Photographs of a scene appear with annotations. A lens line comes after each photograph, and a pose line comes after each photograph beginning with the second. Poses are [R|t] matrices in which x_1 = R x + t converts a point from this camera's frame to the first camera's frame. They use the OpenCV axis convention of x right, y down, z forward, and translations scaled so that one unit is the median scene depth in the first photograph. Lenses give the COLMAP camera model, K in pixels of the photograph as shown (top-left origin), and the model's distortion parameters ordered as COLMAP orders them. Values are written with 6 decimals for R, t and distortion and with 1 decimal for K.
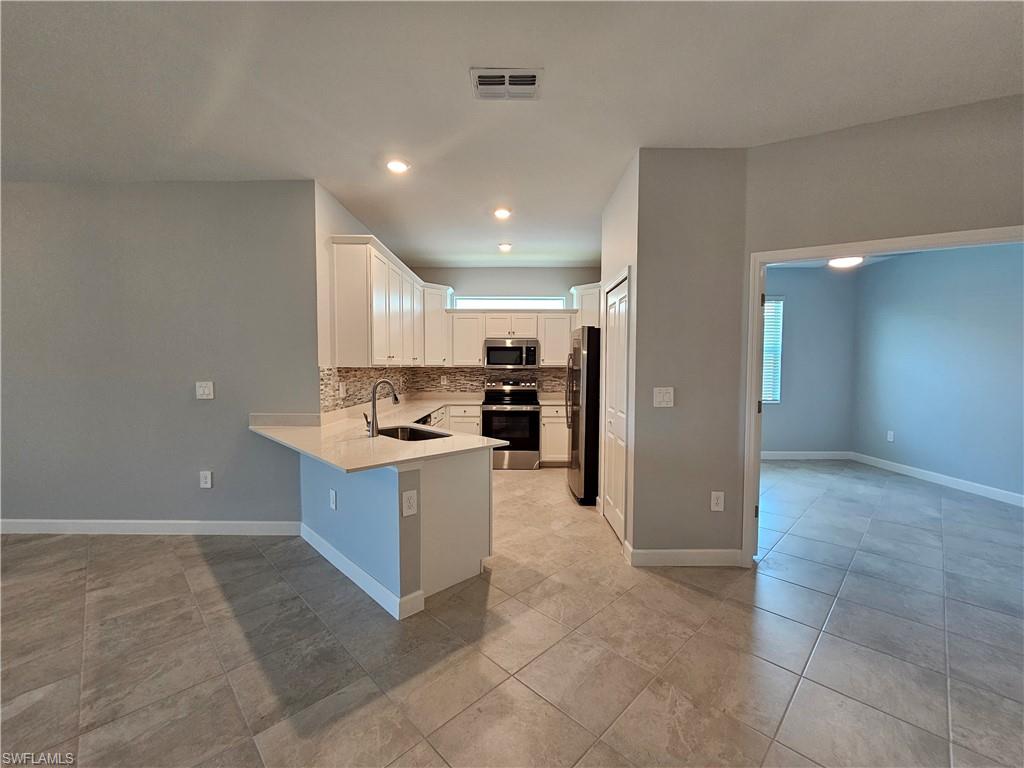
lens RADIAL K [[420.0, 0, 511.5], [0, 420.0, 388.0], [0, 0, 1]] dist [-0.002185, -0.000286]
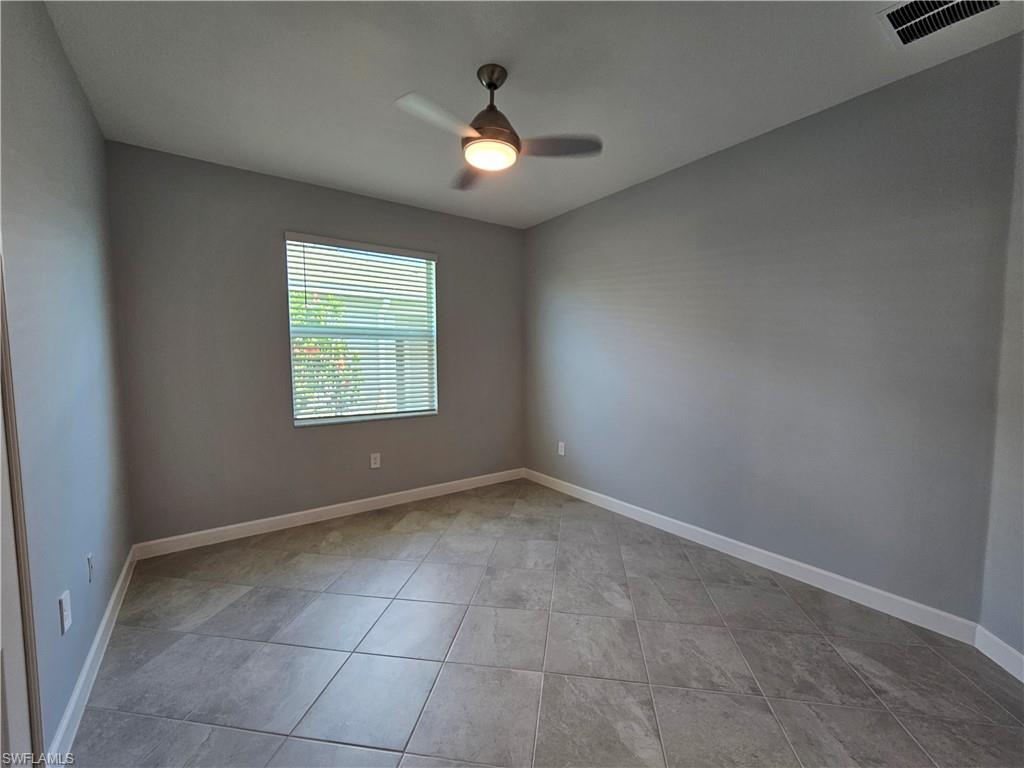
lens RADIAL K [[420.0, 0, 511.5], [0, 420.0, 388.0], [0, 0, 1]] dist [-0.002185, -0.000286]
pose [[0.806963, -0.046026, 0.588806, 0.369144], [0.034277, 0.998928, 0.031107, -0.024602], [-0.589606, -0.004920, 0.807676, 0.418492]]
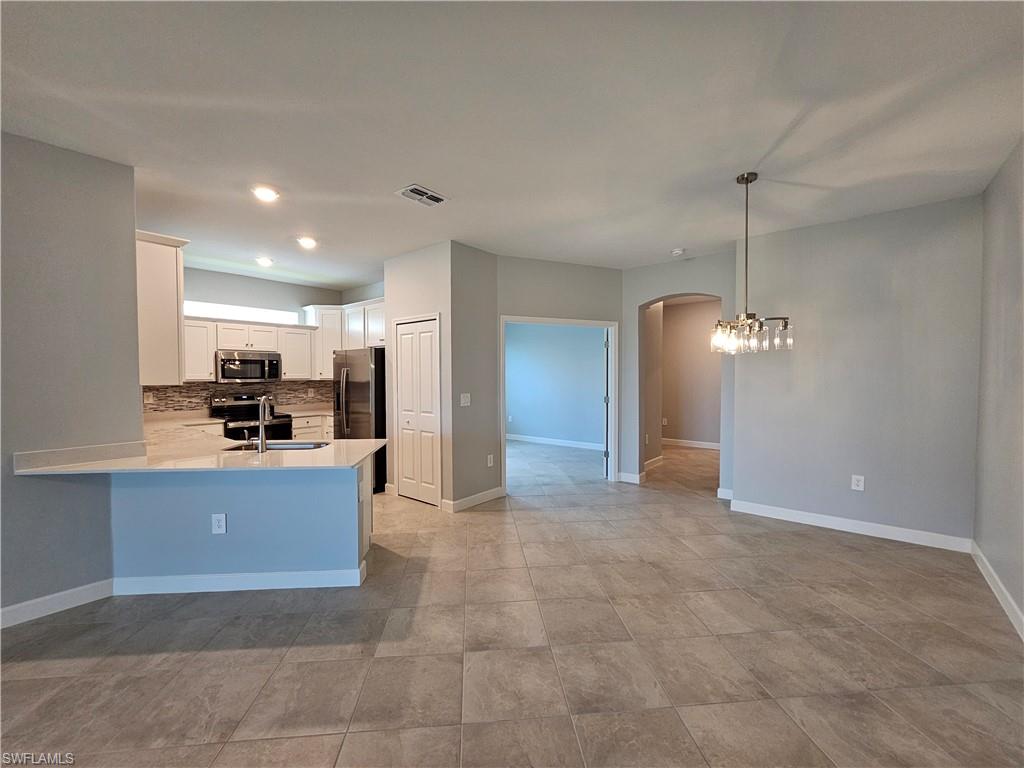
lens RADIAL K [[420.0, 0, 511.5], [0, 420.0, 388.0], [0, 0, 1]] dist [-0.002185, -0.000286]
pose [[0.632195, -0.027366, 0.774326, -0.377116], [0.043843, 0.999038, -0.000487, -0.007154], [-0.773568, 0.034257, 0.632787, -0.067435]]
